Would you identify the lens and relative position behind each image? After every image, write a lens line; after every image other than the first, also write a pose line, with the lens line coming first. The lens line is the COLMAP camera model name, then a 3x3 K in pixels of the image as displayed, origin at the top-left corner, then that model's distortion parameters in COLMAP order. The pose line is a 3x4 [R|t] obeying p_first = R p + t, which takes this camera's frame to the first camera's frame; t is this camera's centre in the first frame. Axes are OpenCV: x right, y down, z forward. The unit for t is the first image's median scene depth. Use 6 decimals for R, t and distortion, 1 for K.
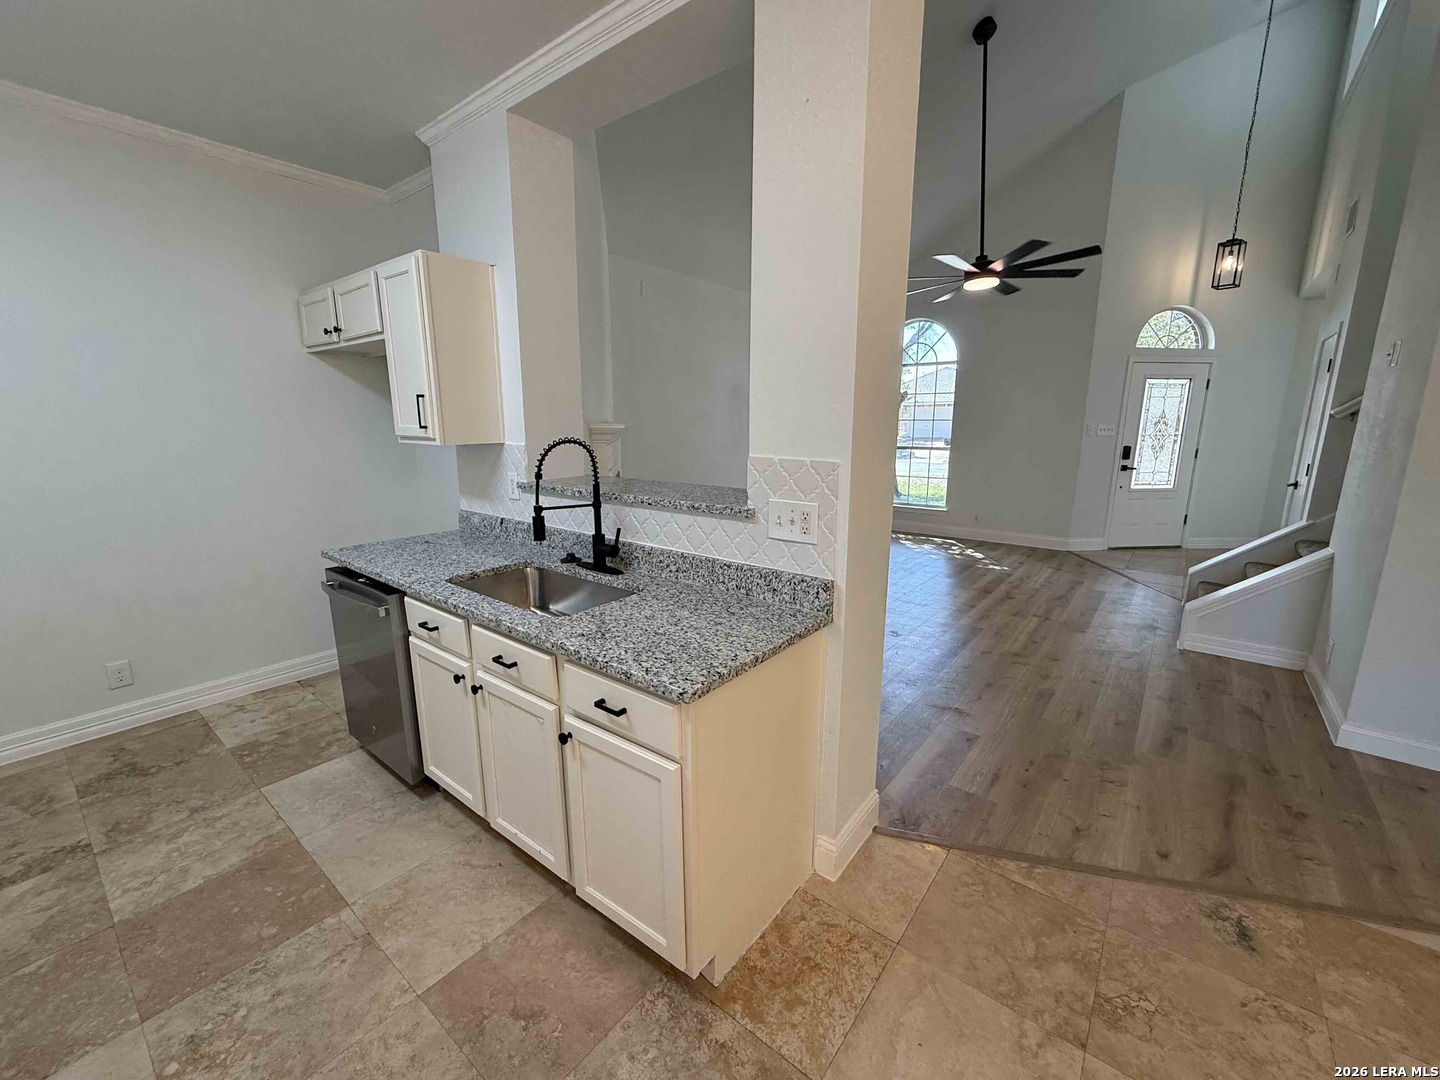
lens RADIAL K [[584.6, 0, 722.2], [0, 584.6, 537.6], [0, 0, 1]] dist [0.000429, 0.000187]
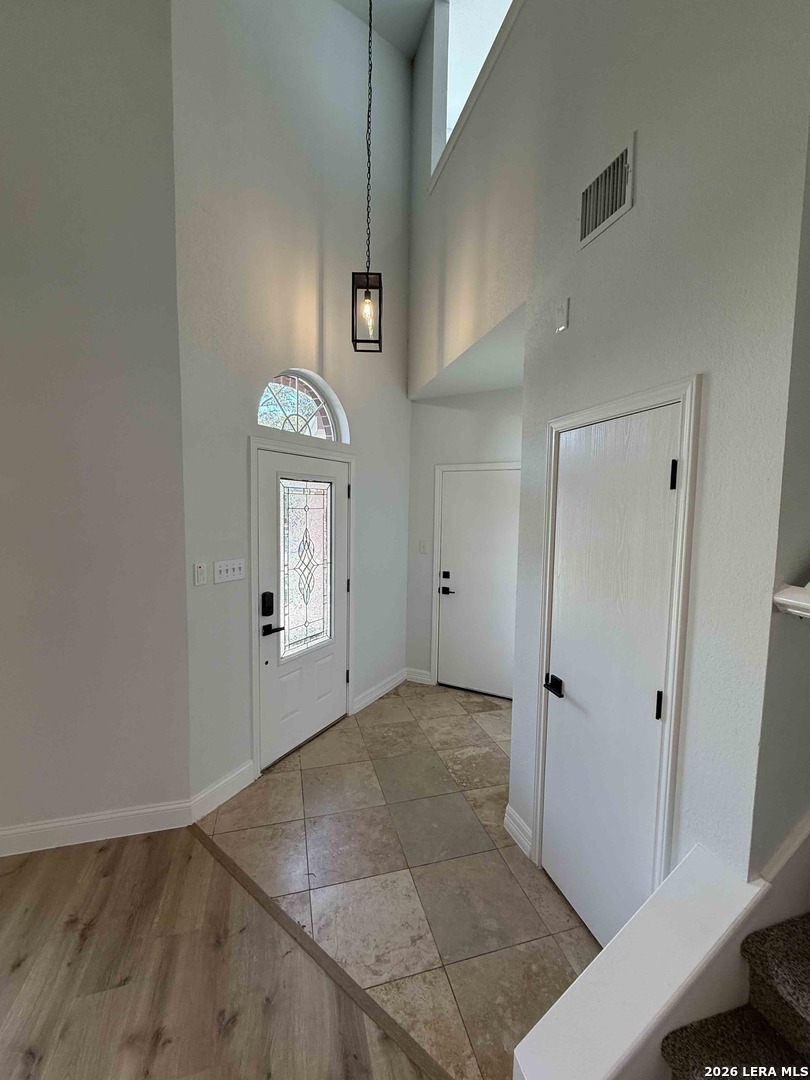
lens RADIAL K [[438.4, 0, 405.0], [0, 438.4, 540.0], [0, 0, 1]] dist [0.000429, 0.000187]
pose [[0.576722, -0.056095, 0.815013, 1.089376], [0.149057, 0.988118, -0.037467, -0.439603], [-0.803227, 0.143092, 0.578231, 1.634171]]
